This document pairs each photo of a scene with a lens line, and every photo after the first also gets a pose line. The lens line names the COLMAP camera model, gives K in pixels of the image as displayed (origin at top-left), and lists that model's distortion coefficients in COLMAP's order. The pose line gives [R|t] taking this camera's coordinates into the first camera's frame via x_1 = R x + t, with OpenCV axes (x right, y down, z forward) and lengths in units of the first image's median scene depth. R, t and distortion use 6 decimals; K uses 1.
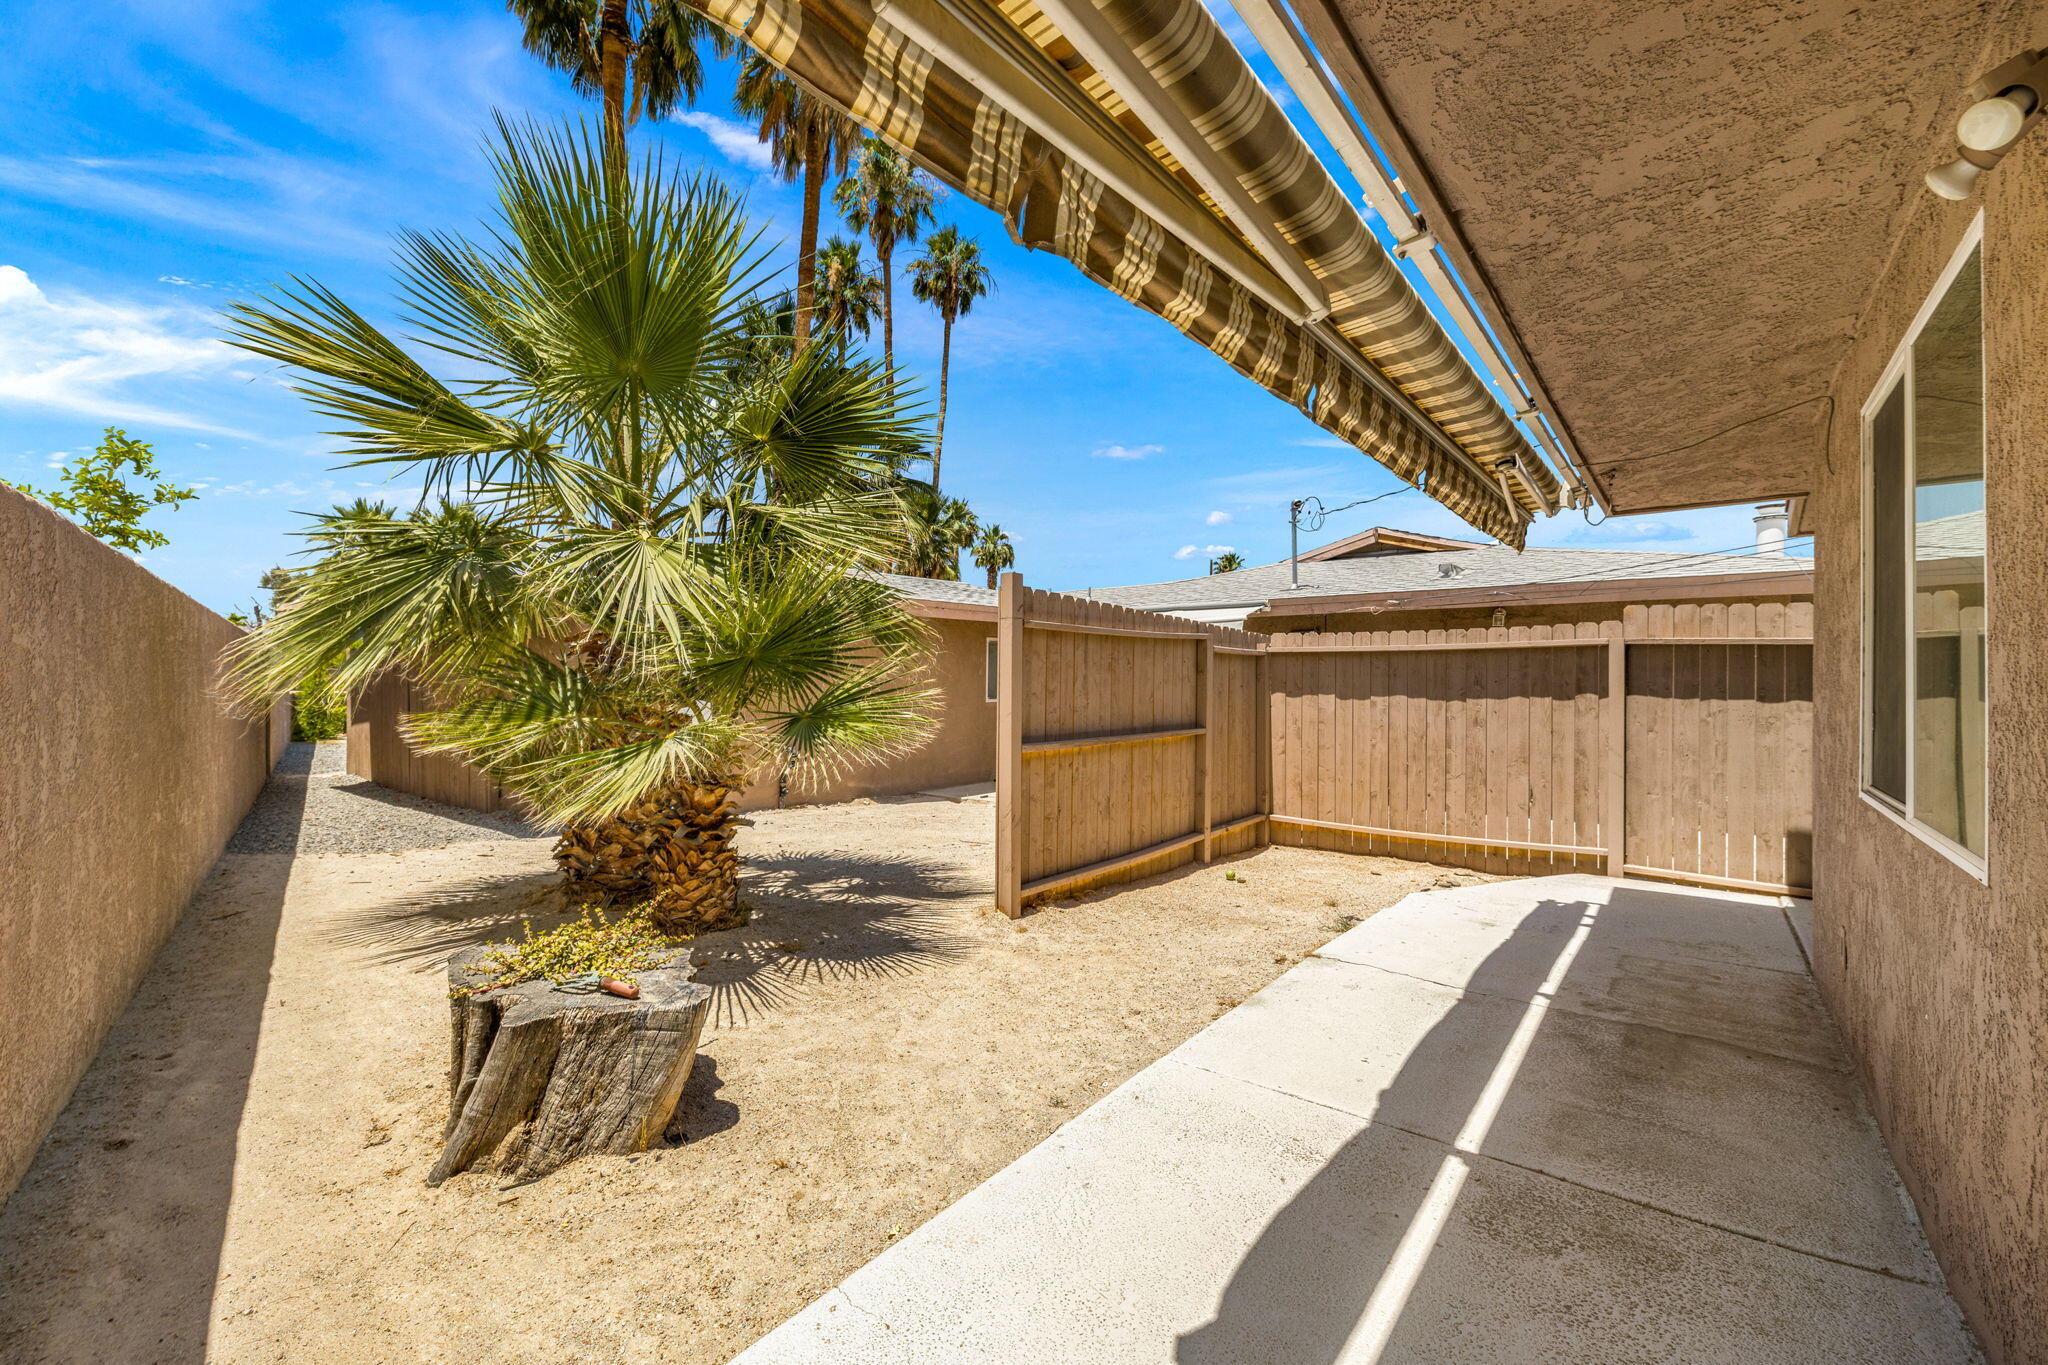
lens RADIAL K [[857.6, 0, 1005.6], [0, 857.6, 688.3], [0, 0, 1]] dist [0.002916, 0.000053]
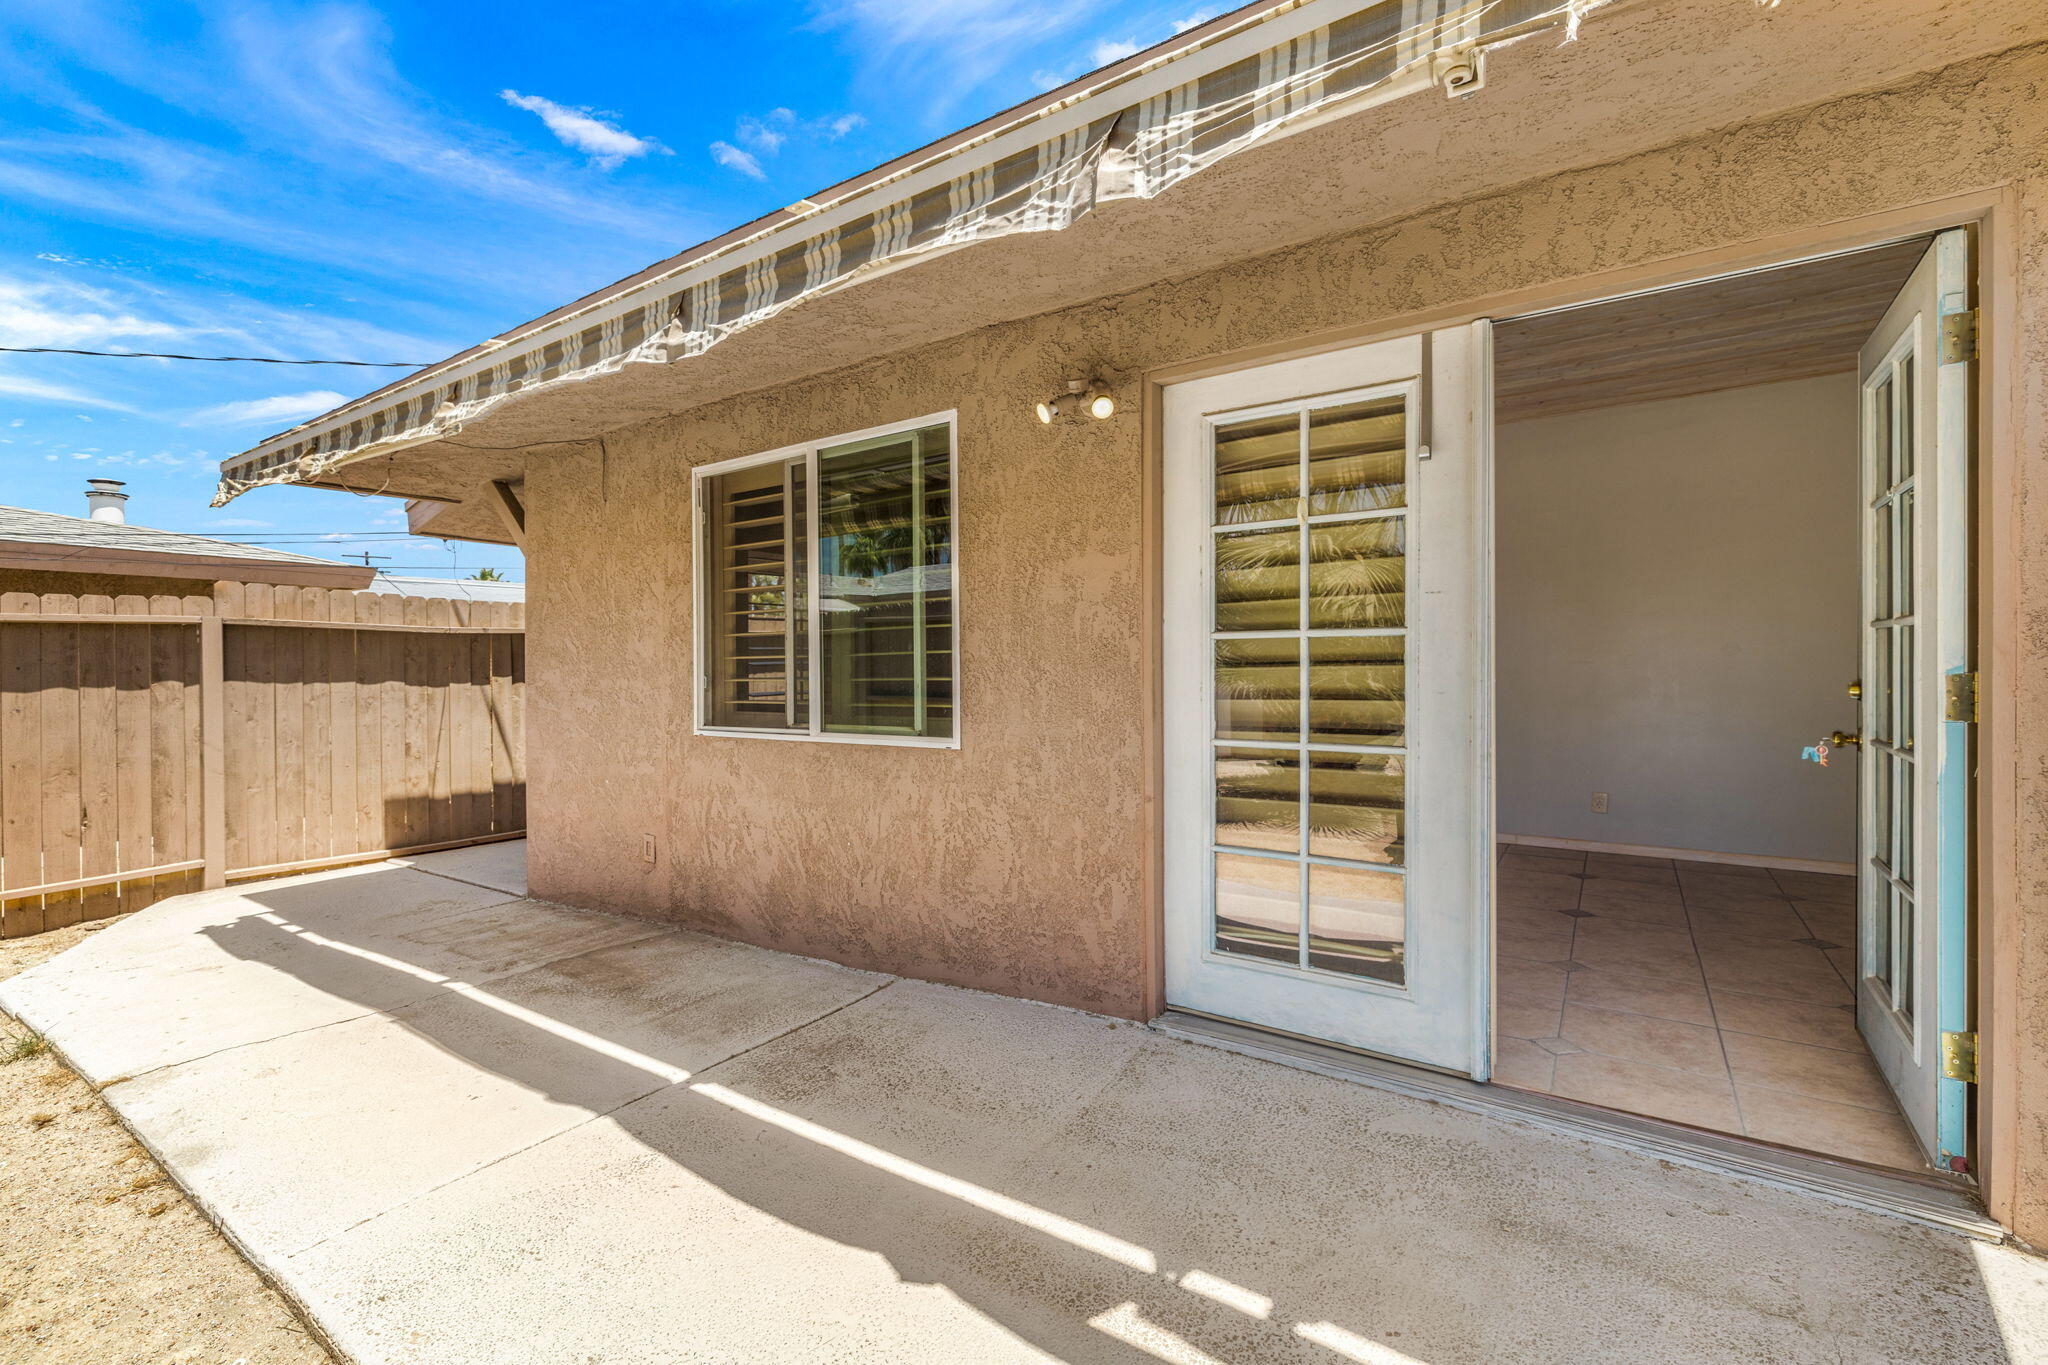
lens RADIAL K [[857.6, 0, 1005.6], [0, 857.6, 688.3], [0, 0, 1]] dist [0.002916, 0.000053]
pose [[-0.042970, -0.029402, 0.998644, -0.345675], [0.022943, 0.999274, 0.030408, 0.011318], [-0.998813, 0.024218, -0.042264, 0.390331]]
